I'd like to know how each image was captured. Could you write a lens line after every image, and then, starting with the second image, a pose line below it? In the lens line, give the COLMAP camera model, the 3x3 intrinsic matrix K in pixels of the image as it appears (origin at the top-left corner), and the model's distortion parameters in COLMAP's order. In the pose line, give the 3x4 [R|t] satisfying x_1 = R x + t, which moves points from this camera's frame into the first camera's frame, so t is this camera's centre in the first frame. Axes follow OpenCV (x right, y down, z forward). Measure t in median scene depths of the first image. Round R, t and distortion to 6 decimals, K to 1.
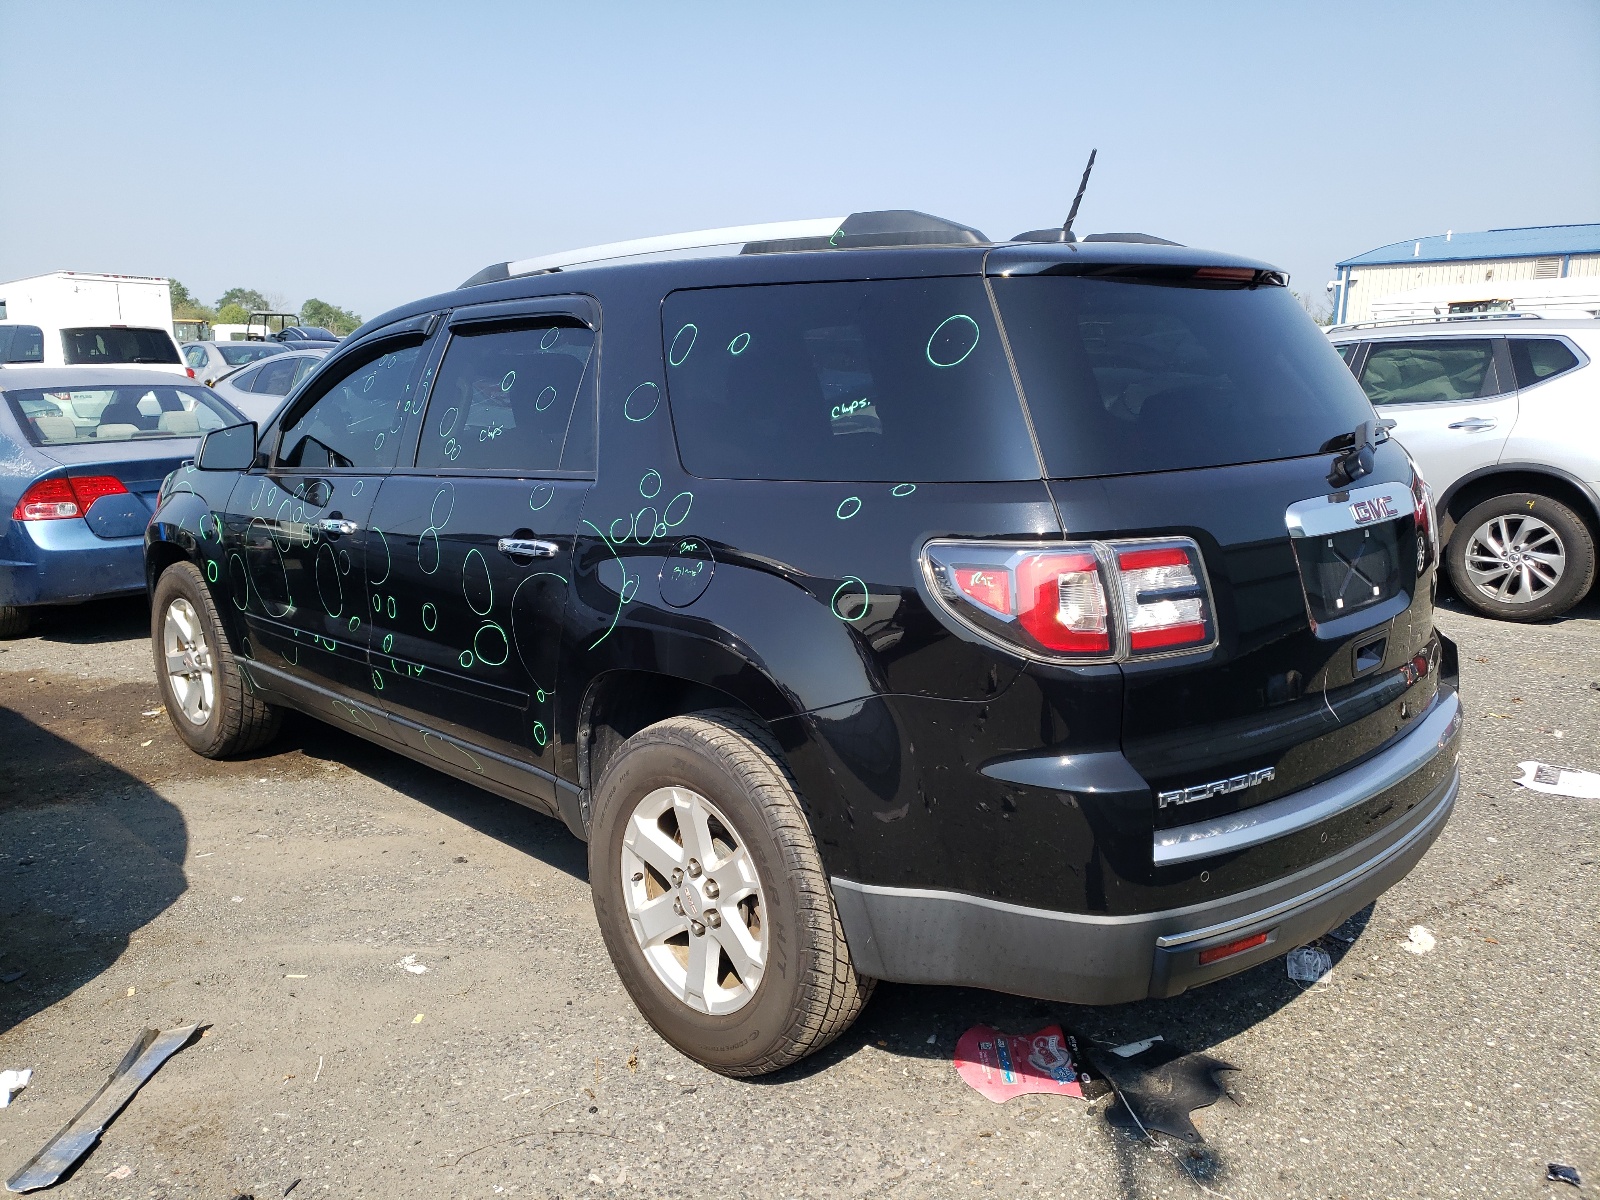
lens RADIAL K [[1224.8, 0, 800.1], [0, 1224.8, 598.5], [0, 0, 1]] dist [0.011506, -0.003757]
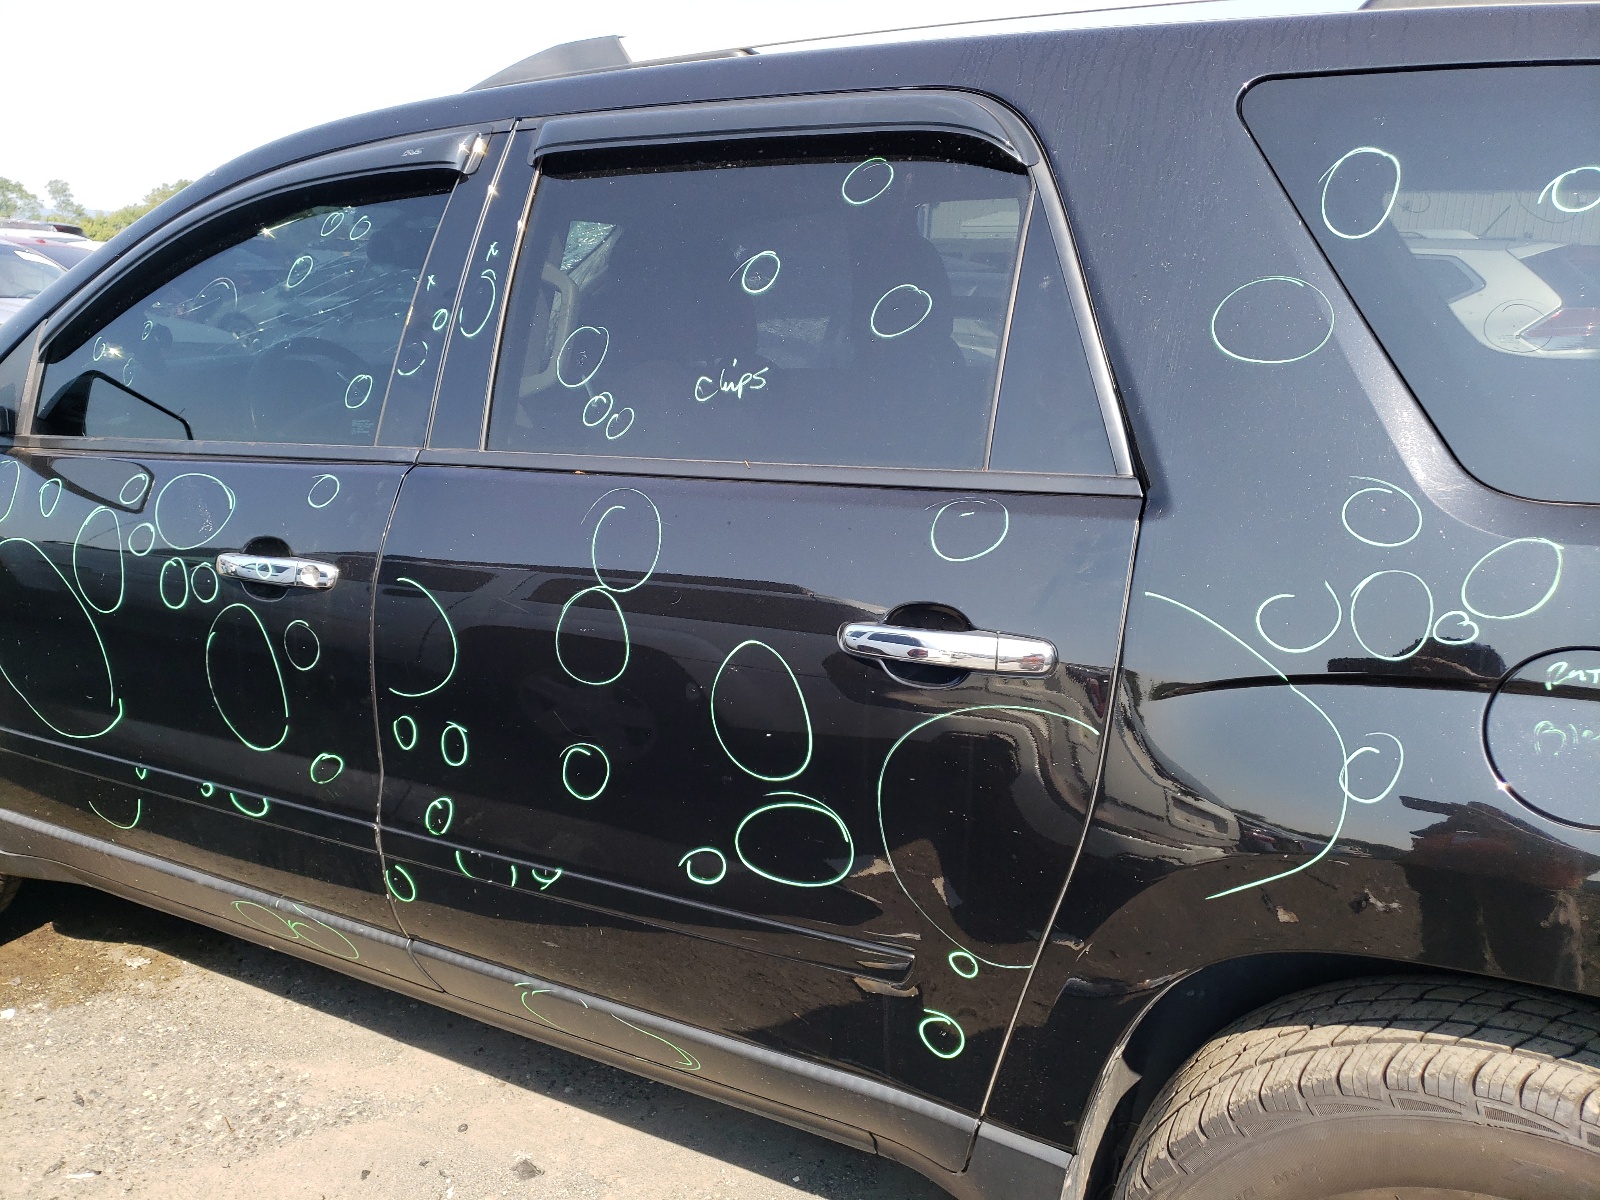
lens RADIAL K [[1224.8, 0, 798.0], [0, 1224.8, 595.1], [0, 0, 1]] dist [0.011506, -0.003757]
pose [[0.946064, -0.048728, 0.320295, -0.345618], [0.028876, 0.997372, 0.066443, -0.076584], [-0.322691, -0.053611, 0.944985, 0.490727]]
